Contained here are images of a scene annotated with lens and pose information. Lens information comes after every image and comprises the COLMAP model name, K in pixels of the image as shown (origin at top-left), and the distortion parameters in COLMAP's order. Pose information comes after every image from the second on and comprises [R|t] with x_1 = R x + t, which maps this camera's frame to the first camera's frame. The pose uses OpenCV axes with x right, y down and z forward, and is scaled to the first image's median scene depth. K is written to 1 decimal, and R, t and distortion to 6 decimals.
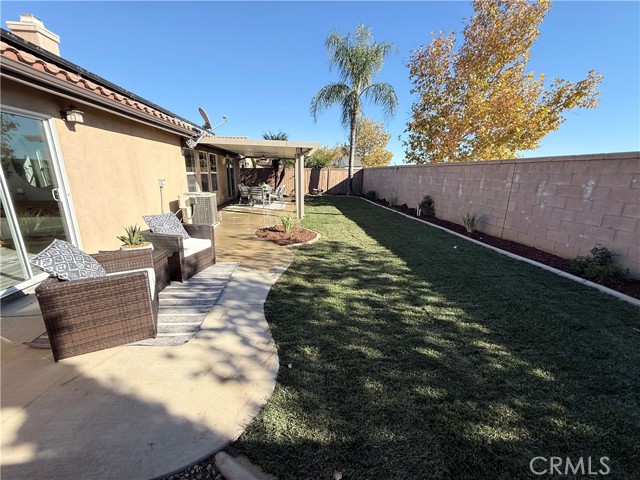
lens RADIAL K [[254.5, 0, 319.4], [0, 254.5, 239.4], [0, 0, 1]] dist [0.002737, -0.000283]
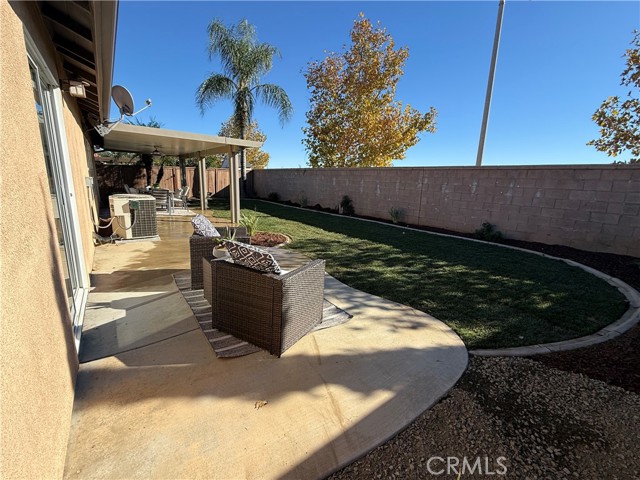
lens RADIAL K [[280.9, 0, 319.4], [0, 280.9, 240.5], [0, 0, 1]] dist [-0.002489, -0.000137]
pose [[0.858619, -0.096586, 0.503433, -0.626803], [0.109946, 0.993933, 0.003176, 0.019105], [-0.500686, 0.052624, 0.864028, -0.015721]]
